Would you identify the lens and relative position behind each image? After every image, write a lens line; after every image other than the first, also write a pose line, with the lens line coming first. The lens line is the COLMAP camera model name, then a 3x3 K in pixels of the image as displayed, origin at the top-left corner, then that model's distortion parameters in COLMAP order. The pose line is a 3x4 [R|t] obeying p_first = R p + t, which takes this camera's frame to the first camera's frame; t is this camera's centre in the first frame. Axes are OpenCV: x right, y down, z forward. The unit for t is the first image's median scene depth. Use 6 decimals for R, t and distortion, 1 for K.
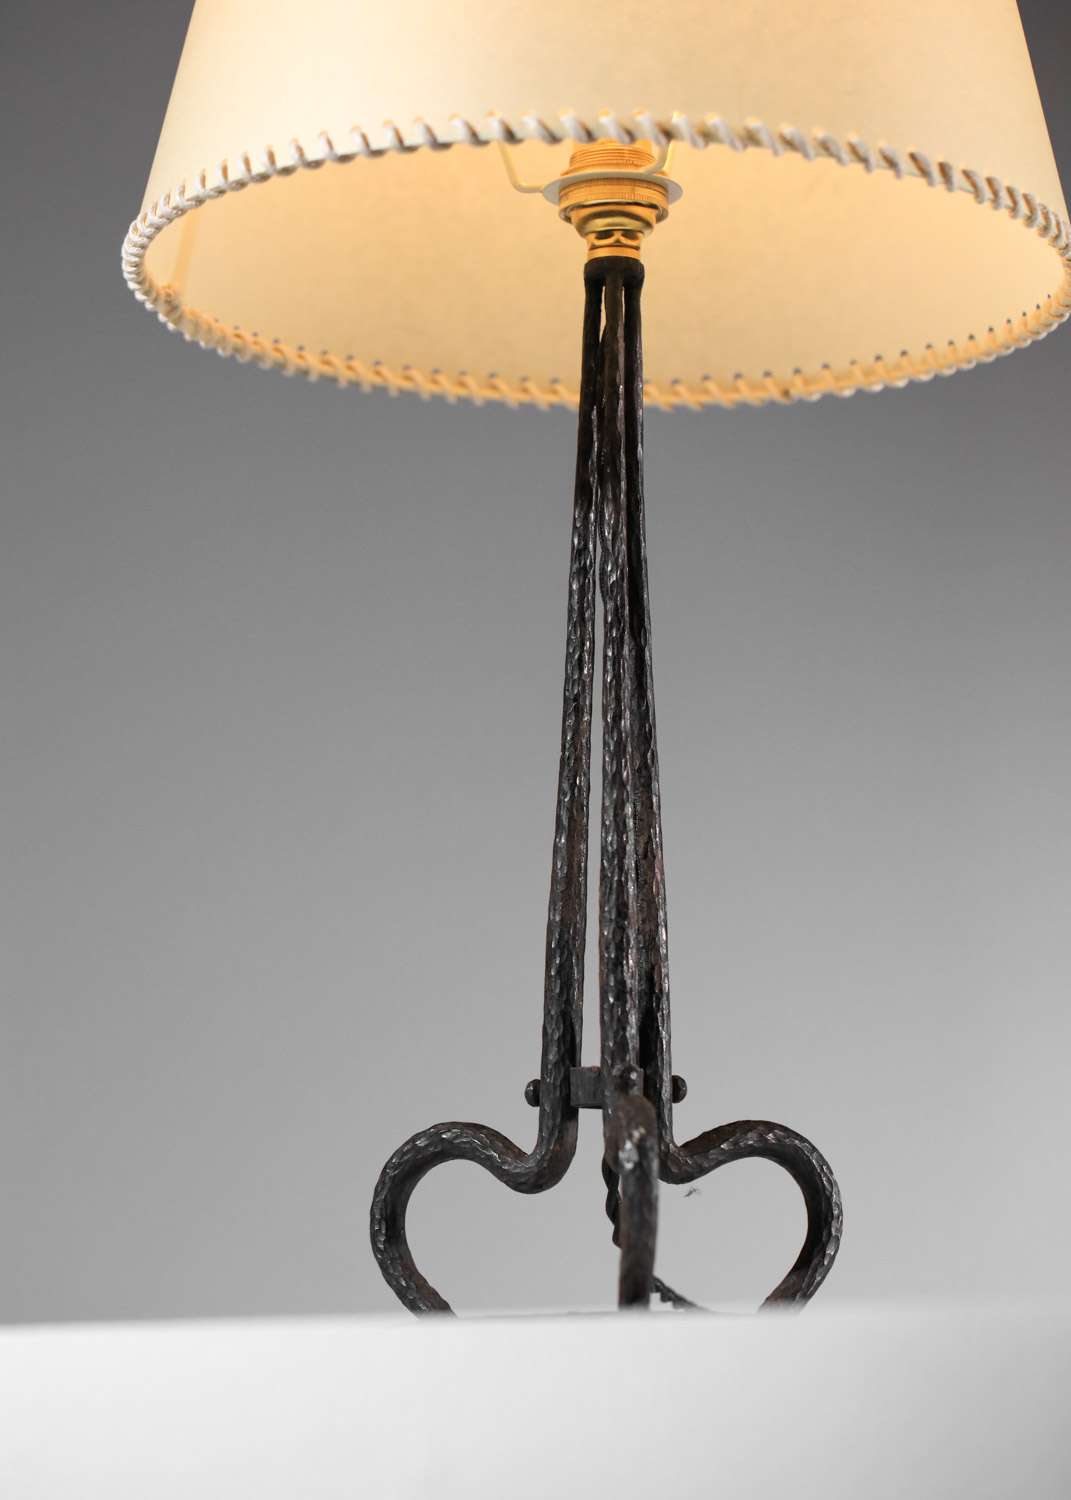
lens RADIAL K [[4755.8, 0, 535.5], [0, 4755.8, 750.0], [0, 0, 1]] dist [-0.119820, -0.179123]
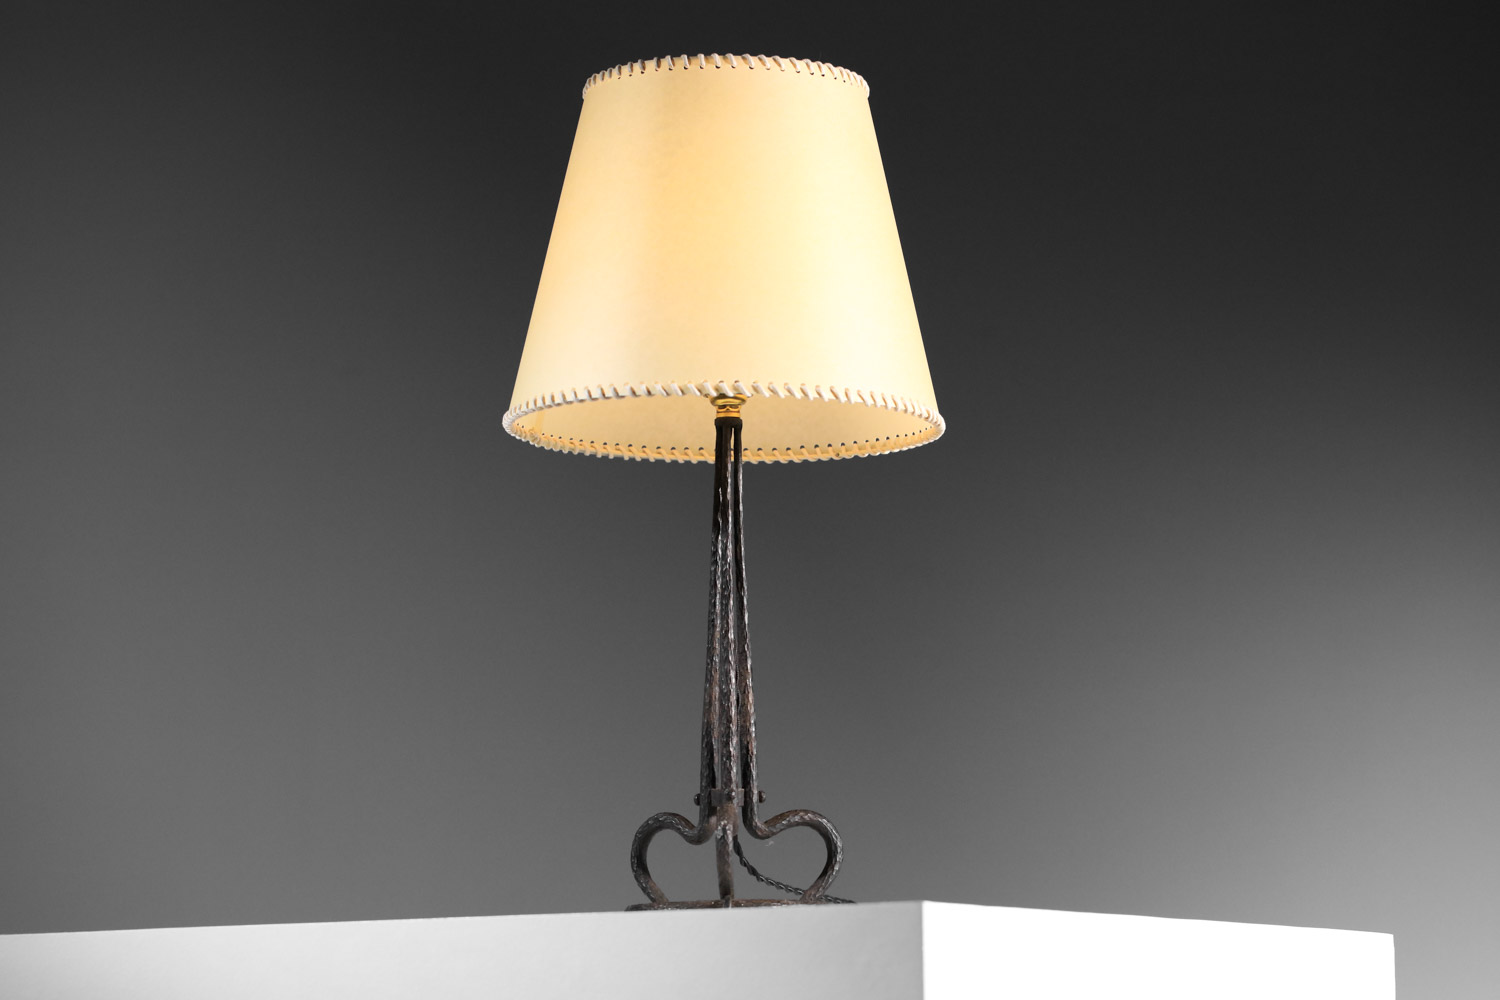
lens RADIAL K [[4289.1, 0, 750.0], [0, 4289.1, 500.0], [0, 0, 1]] dist [-0.110895, -0.127815]
pose [[0.990700, -0.027390, -0.133279, 0.292799], [0.033328, 0.998539, 0.042526, -0.150998], [0.131920, -0.046572, 0.990166, -0.966672]]
